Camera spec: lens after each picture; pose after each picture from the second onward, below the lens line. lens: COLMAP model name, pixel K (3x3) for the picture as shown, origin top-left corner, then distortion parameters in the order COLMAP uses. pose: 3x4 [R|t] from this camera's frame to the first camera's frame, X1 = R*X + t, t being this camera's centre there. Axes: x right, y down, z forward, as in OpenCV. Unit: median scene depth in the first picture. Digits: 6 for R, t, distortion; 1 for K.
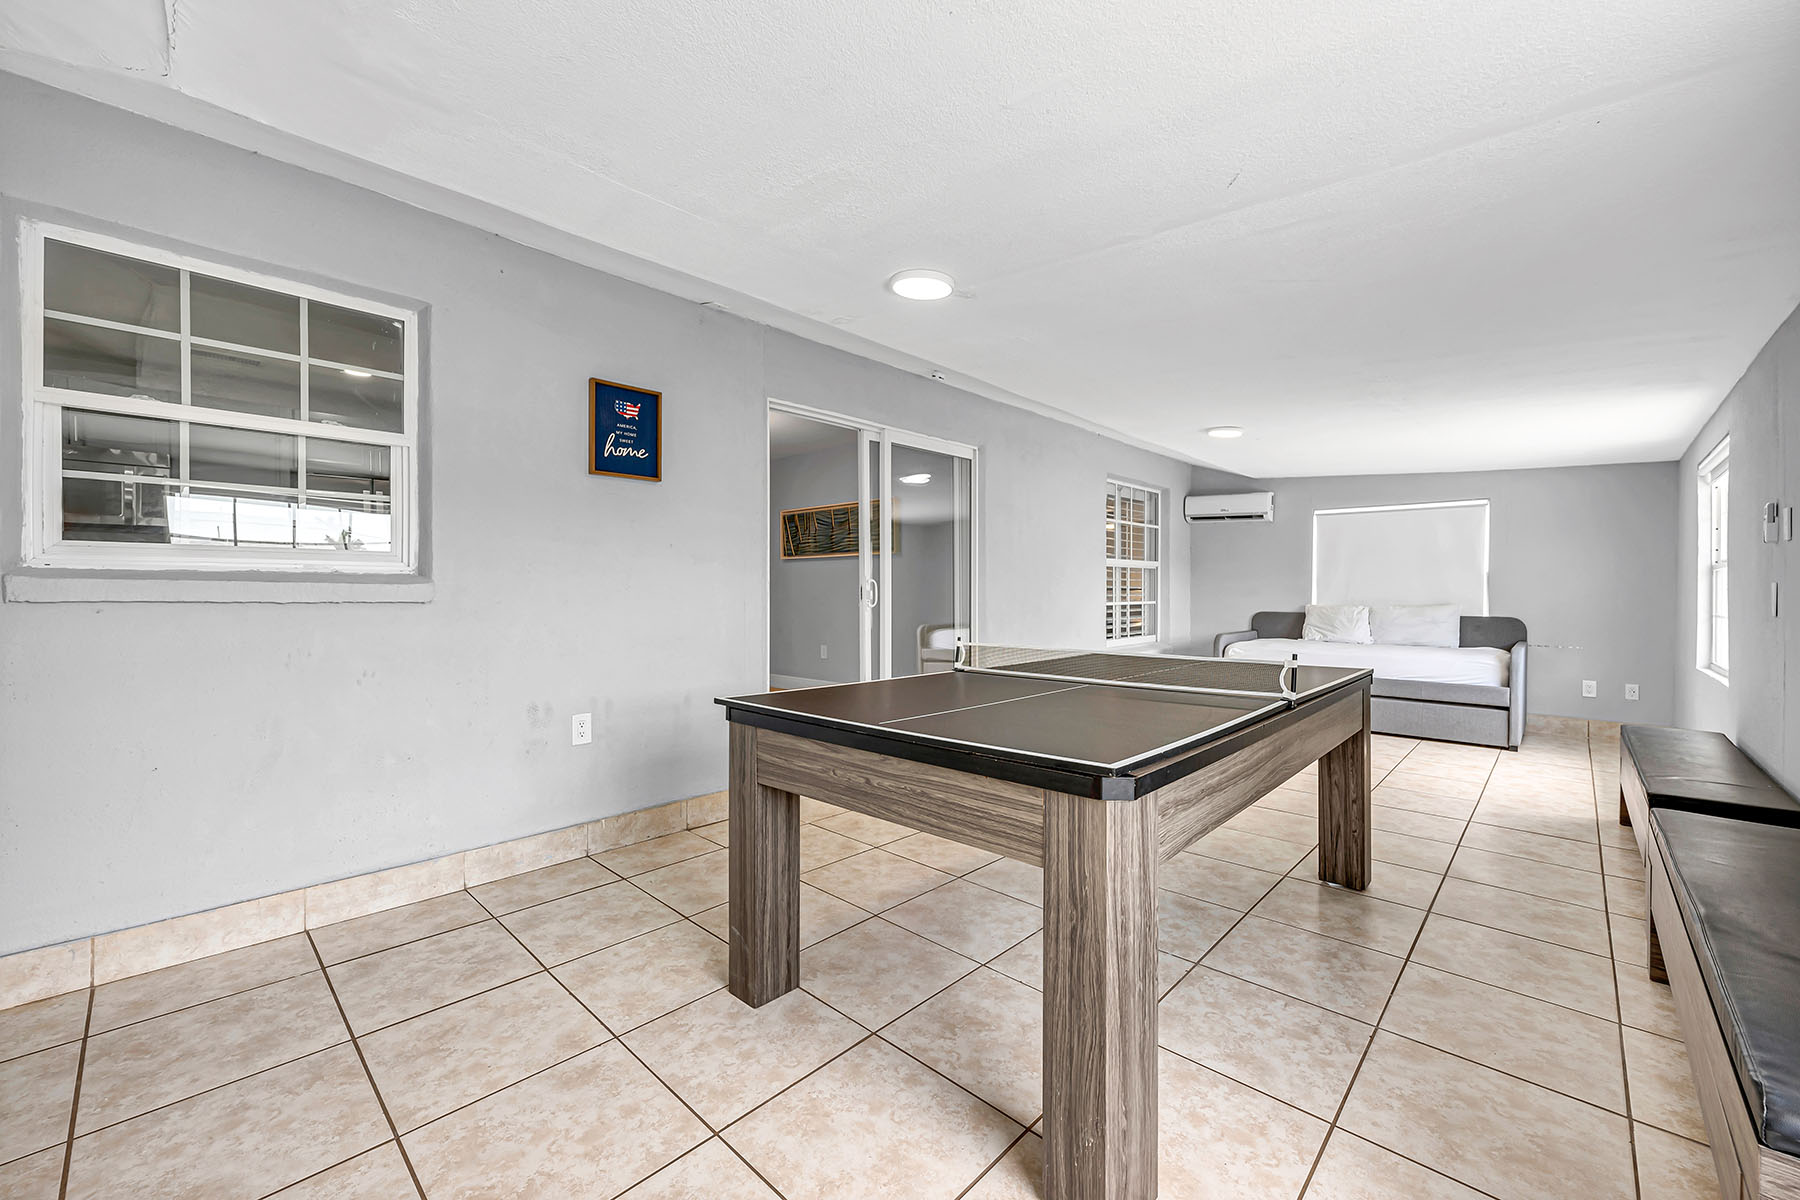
lens RADIAL K [[720.0, 0, 905.9], [0, 720.0, 596.2], [0, 0, 1]] dist [-0.003084, -0.000394]
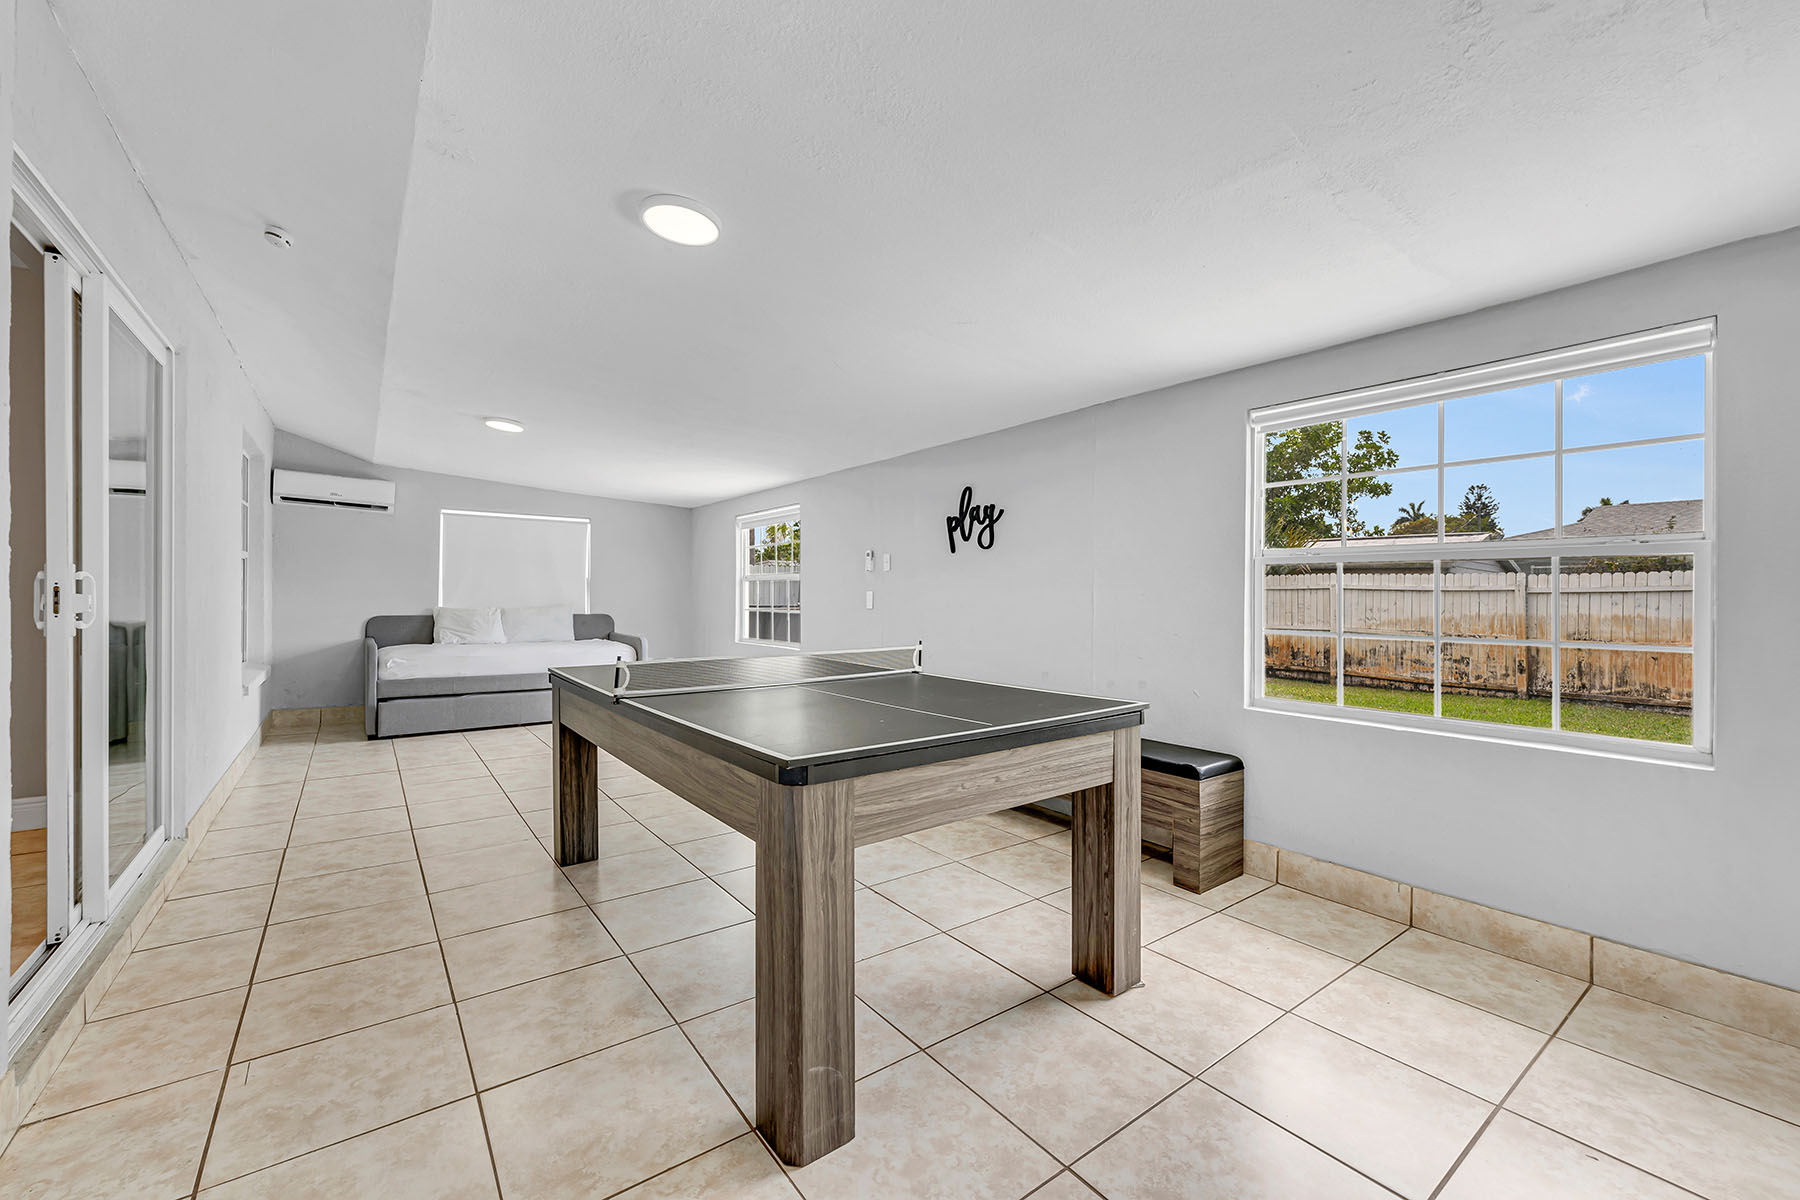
lens RADIAL K [[720.0, 0, 900.6], [0, 720.0, 596.4], [0, 0, 1]] dist [-0.003084, -0.000394]
pose [[0.168502, -0.003502, 0.985695, -0.994809], [0.001413, 0.999994, 0.003312, -0.017875], [-0.985700, 0.000835, 0.168506, 0.840672]]
